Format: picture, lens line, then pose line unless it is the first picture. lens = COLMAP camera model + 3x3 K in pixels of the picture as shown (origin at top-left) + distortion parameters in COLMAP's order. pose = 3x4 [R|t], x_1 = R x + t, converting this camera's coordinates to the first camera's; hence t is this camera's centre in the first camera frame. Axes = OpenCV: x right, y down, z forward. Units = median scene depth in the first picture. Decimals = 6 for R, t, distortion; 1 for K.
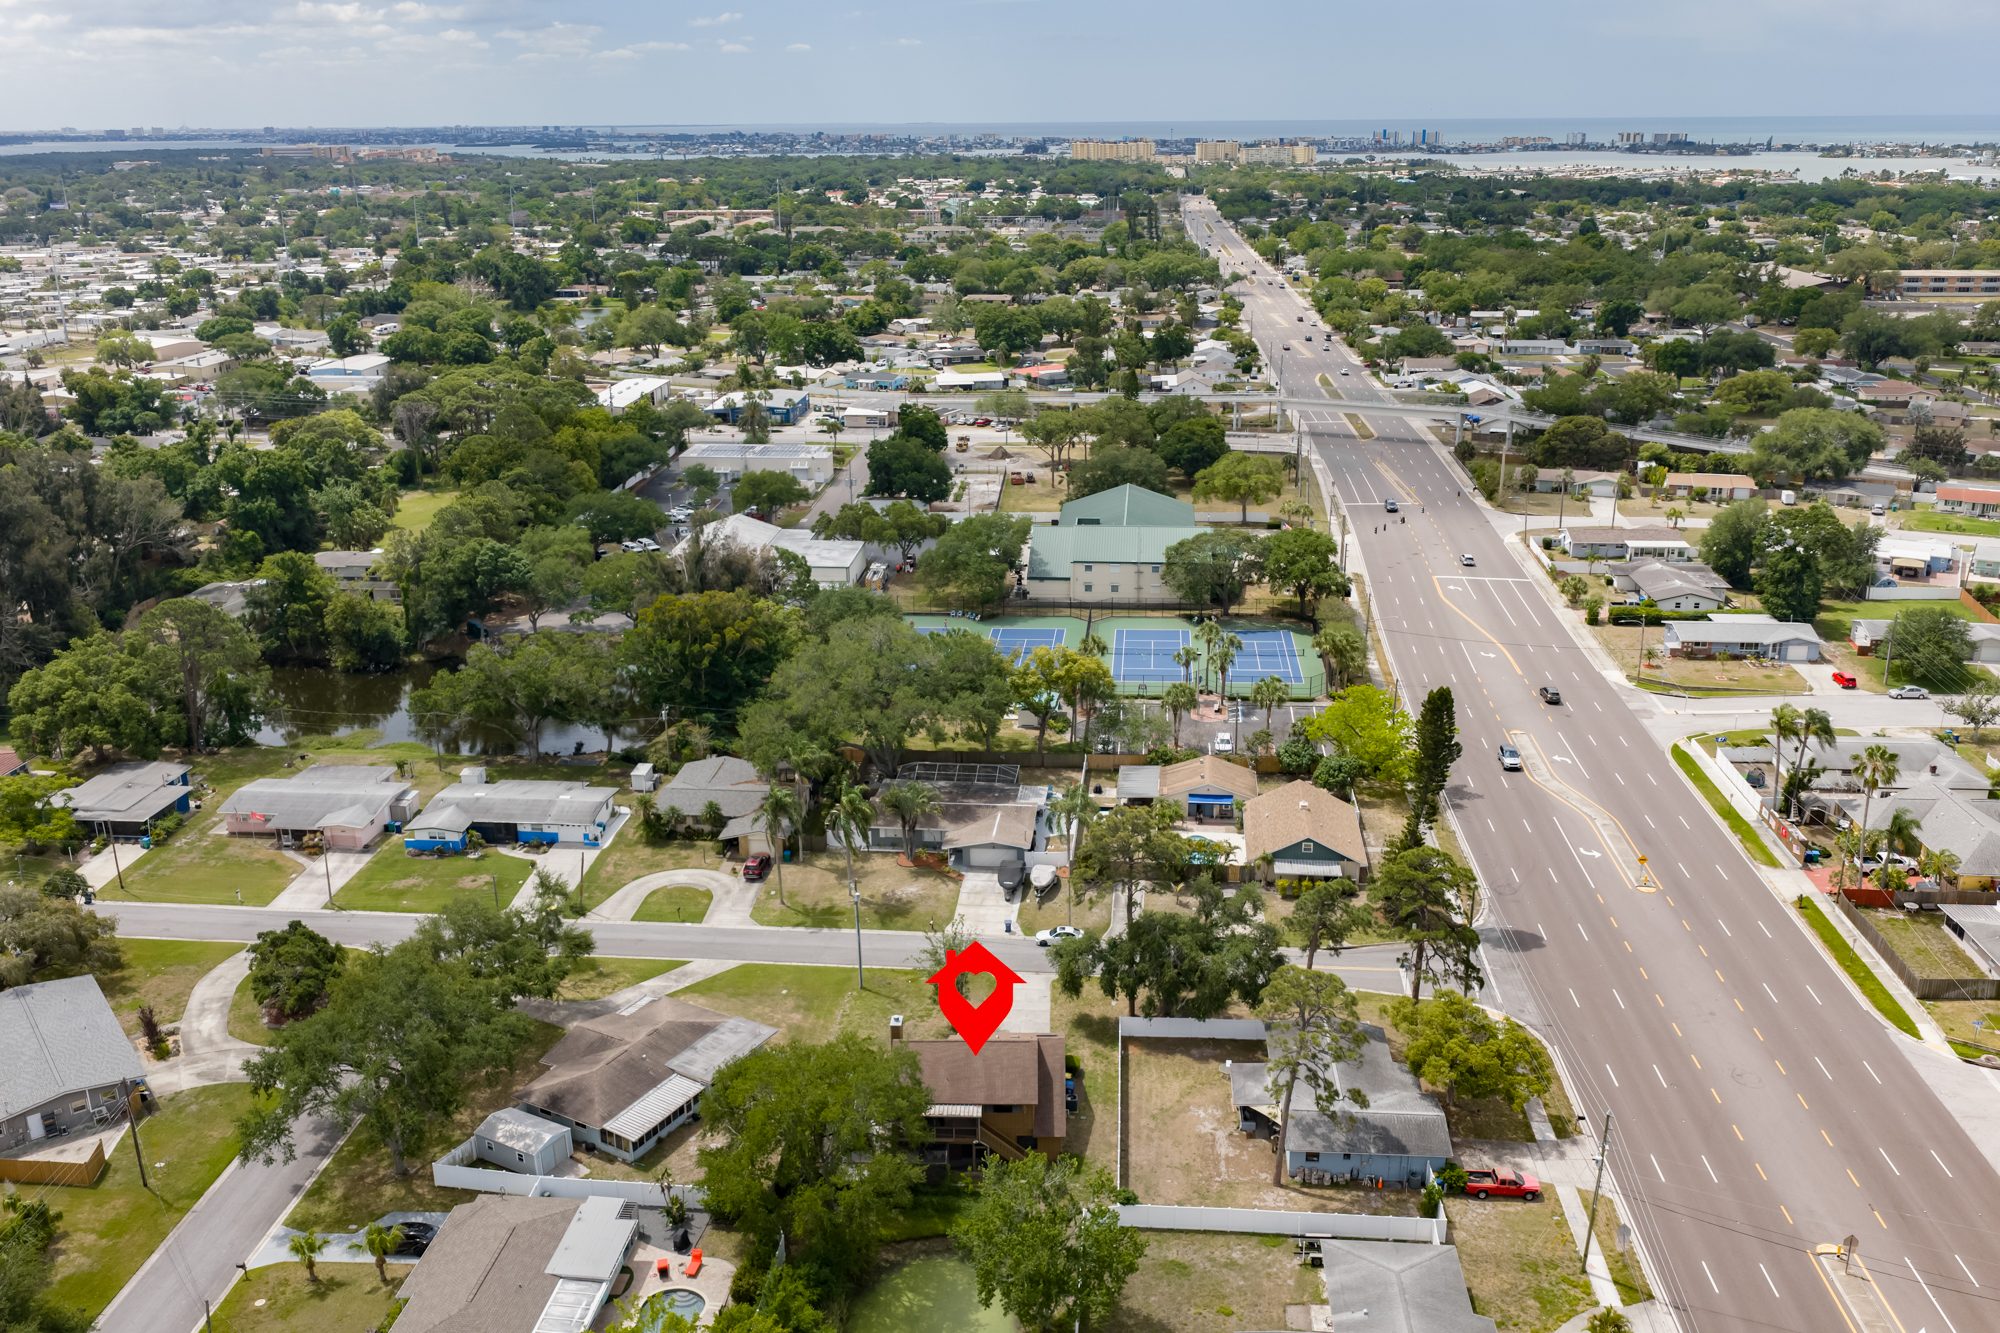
lens RADIAL K [[1627.3, 0, 1008.7], [0, 1627.3, 666.4], [0, 0, 1]] dist [0.014211, -0.038334]
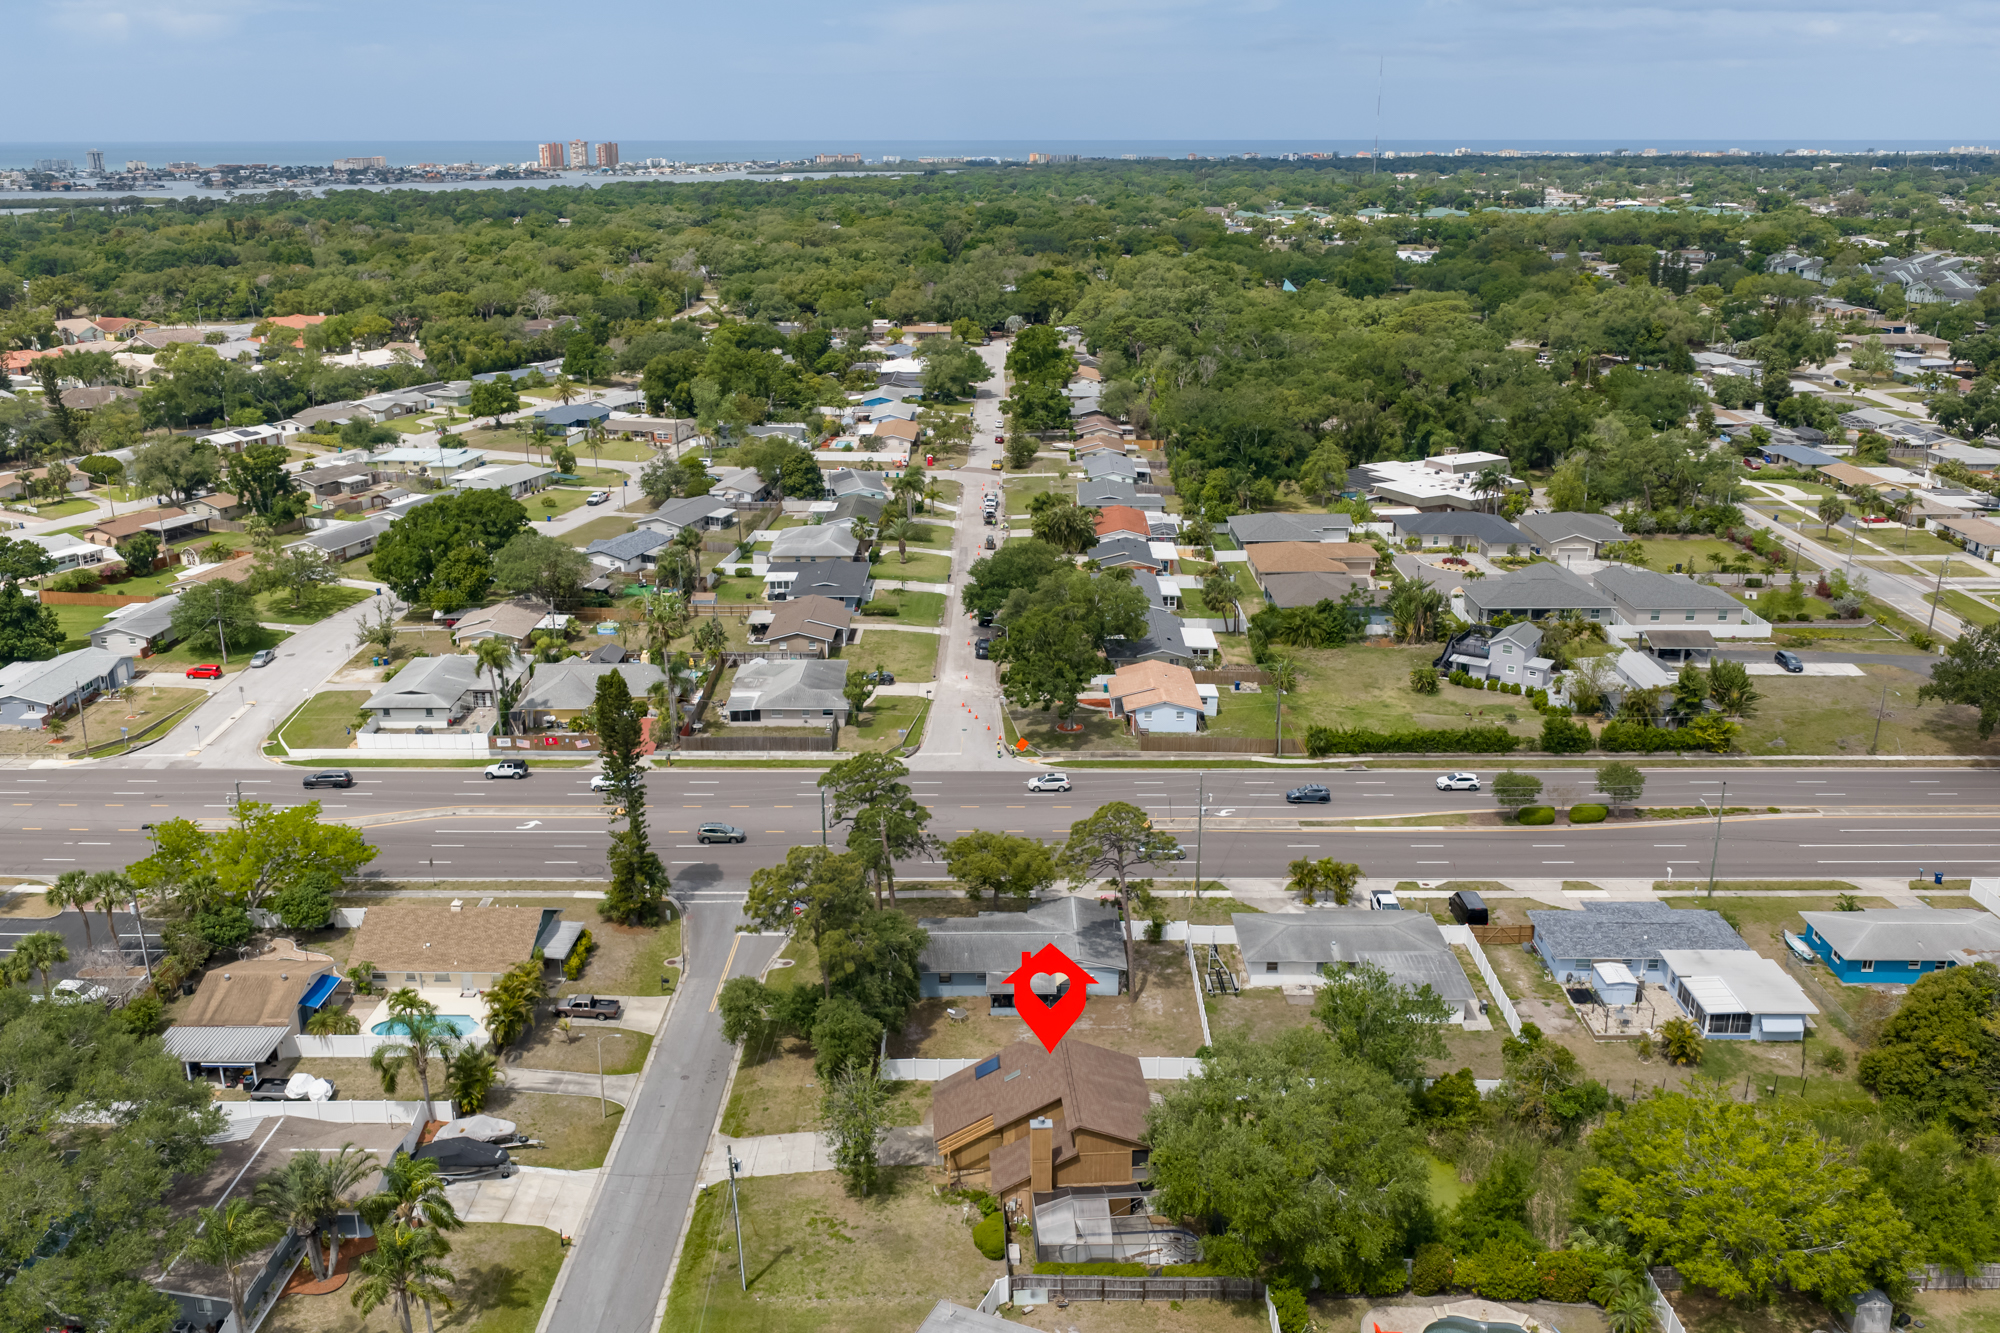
lens RADIAL K [[1627.3, 0, 1008.7], [0, 1627.3, 666.4], [0, 0, 1]] dist [0.014211, -0.038334]
pose [[-0.079807, -0.299578, 0.950728, -0.550627], [0.316946, 0.896647, 0.309142, -0.176564], [-0.945080, 0.326001, 0.023392, 0.644006]]
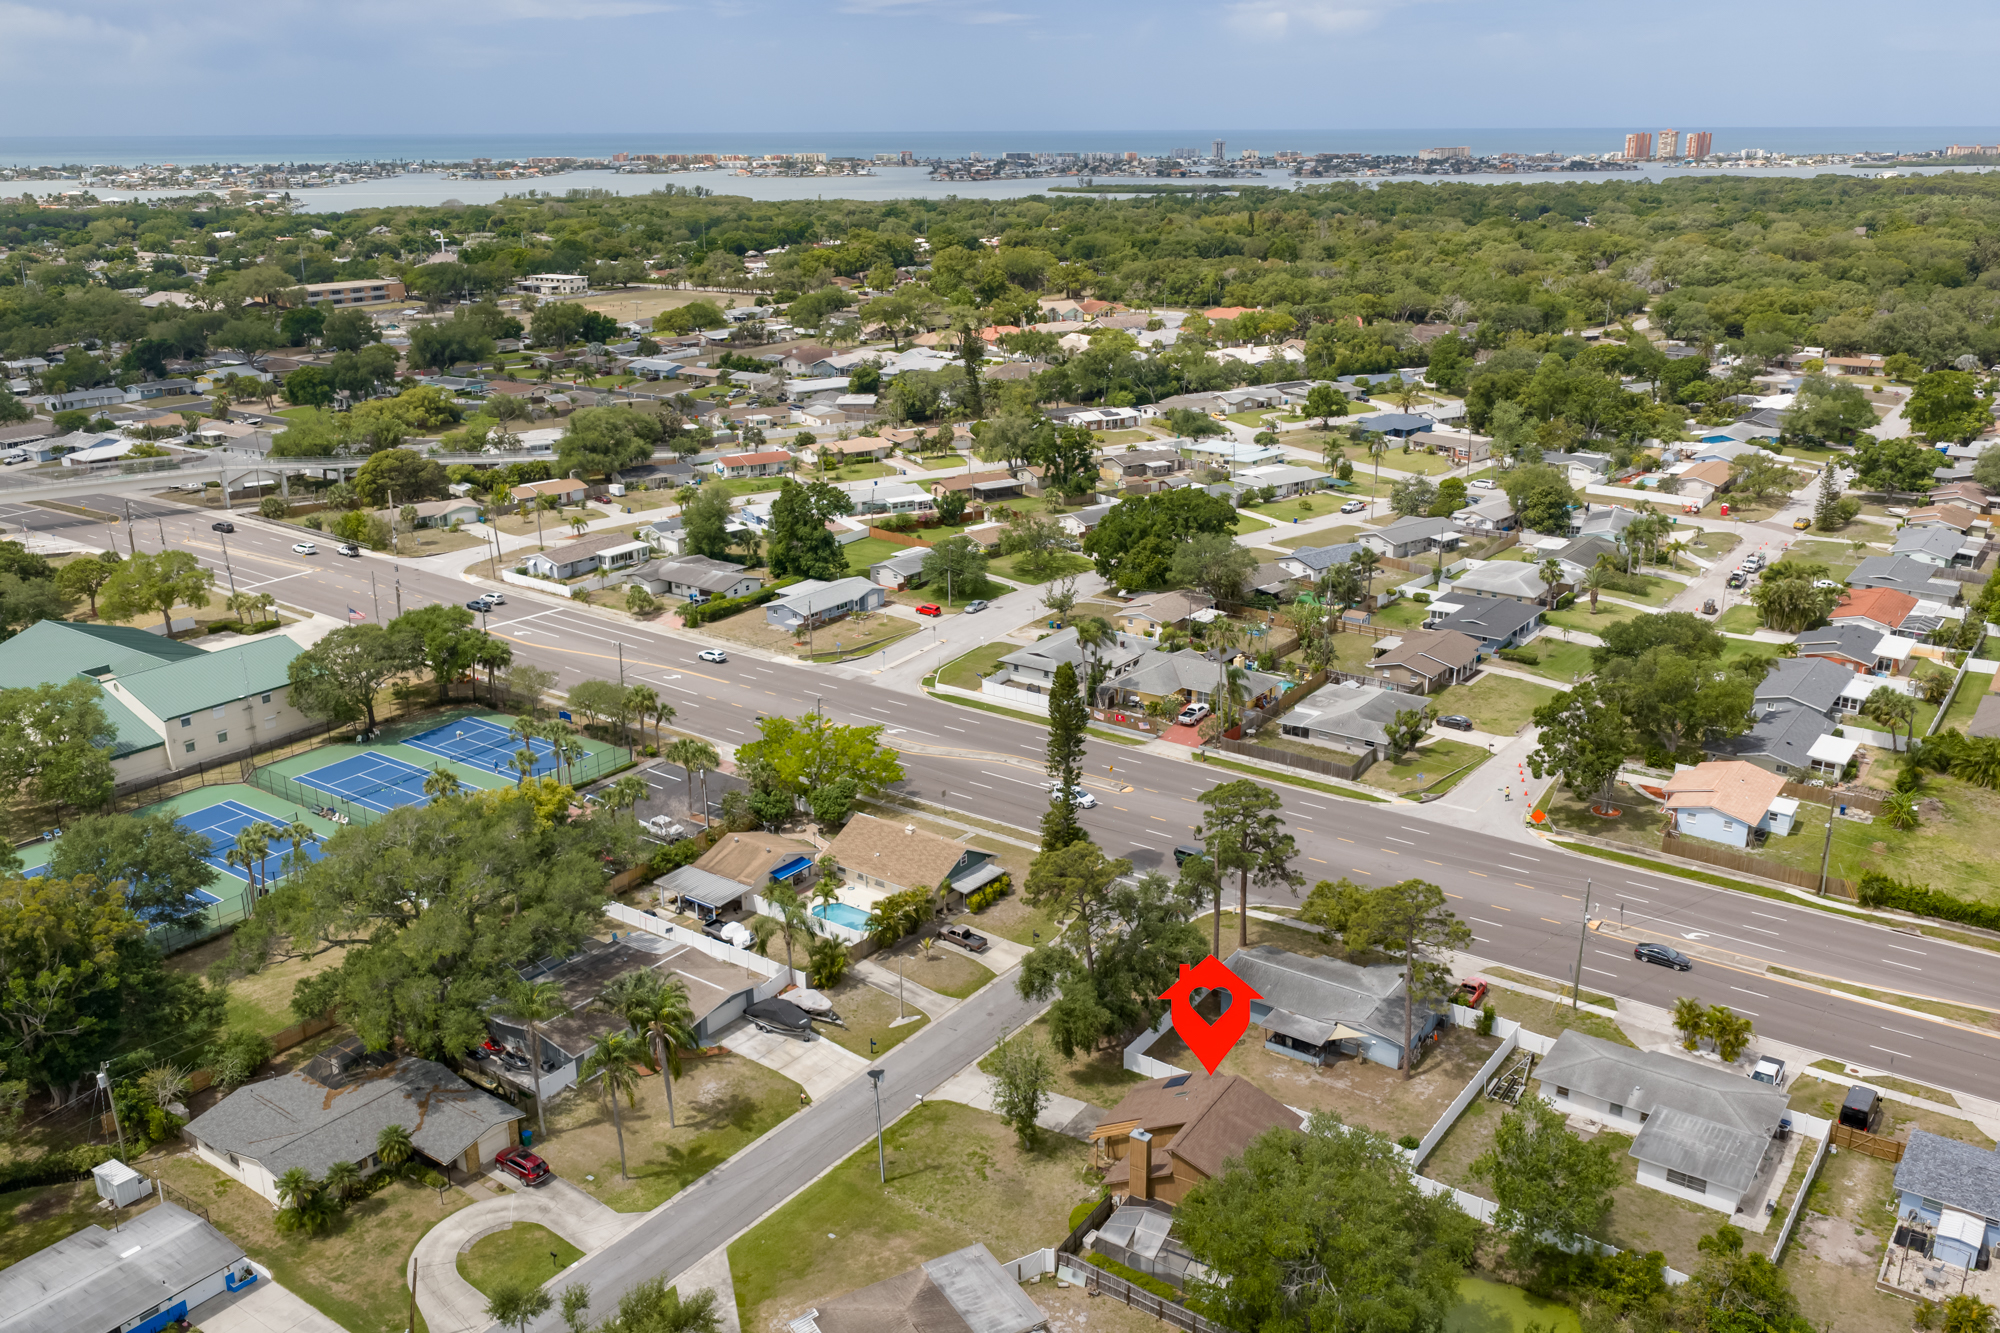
lens RADIAL K [[1627.3, 0, 1008.7], [0, 1627.3, 666.4], [0, 0, 1]] dist [0.014211, -0.038334]
pose [[0.510677, -0.263073, 0.818536, -0.545279], [0.273512, 0.952288, 0.135418, -0.120845], [-0.815107, 0.154725, 0.558266, 0.361187]]
